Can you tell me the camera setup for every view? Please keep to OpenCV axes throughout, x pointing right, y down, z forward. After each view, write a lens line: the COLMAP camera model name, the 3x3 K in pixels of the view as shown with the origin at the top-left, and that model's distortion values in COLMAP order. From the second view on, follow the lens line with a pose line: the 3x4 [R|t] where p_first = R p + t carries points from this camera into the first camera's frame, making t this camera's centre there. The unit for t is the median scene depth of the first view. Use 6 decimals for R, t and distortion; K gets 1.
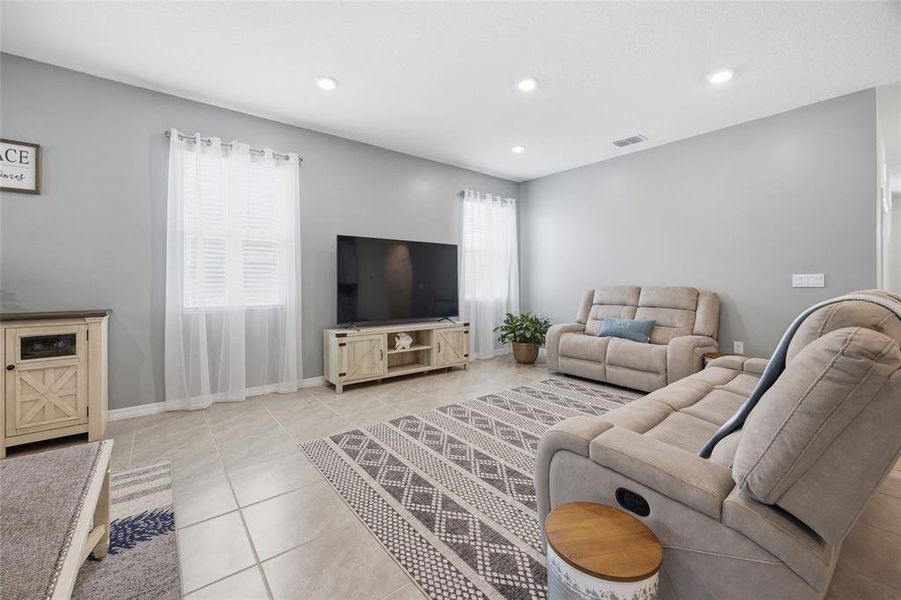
lens RADIAL K [[369.6, 0, 449.9], [0, 369.6, 280.2], [0, 0, 1]] dist [-0.035376, 0.013952]
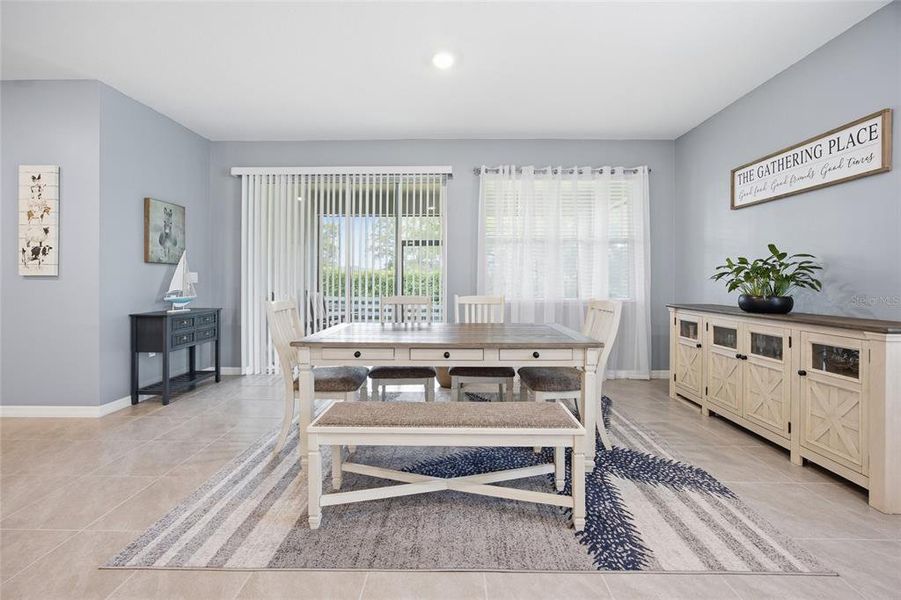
lens RADIAL K [[366.7, 0, 449.8], [0, 366.7, 281.5], [0, 0, 1]] dist [-0.026634, 0.007691]
pose [[-0.634365, 0.000940, -0.773033, 0.051693], [-0.000120, 0.999999, 0.001314, 0.001737], [0.773033, 0.000926, -0.634365, 0.520869]]
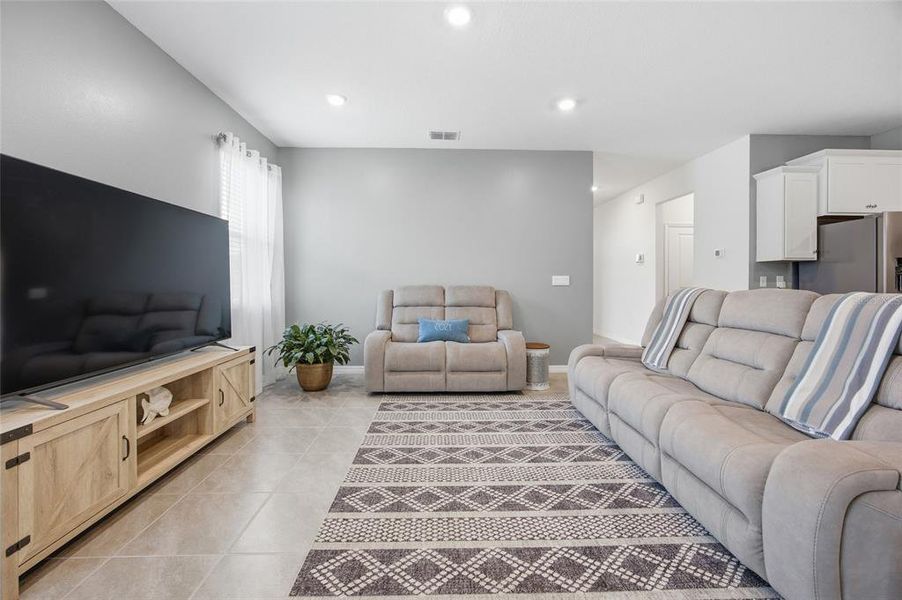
lens RADIAL K [[370.0, 0, 450.4], [0, 370.0, 280.2], [0, 0, 1]] dist [-0.035376, 0.013952]
pose [[0.600475, 0.001969, 0.799641, -0.302493], [-0.004744, 0.999988, 0.001100, 0.000039], [-0.799629, -0.004454, 0.600477, 0.434690]]
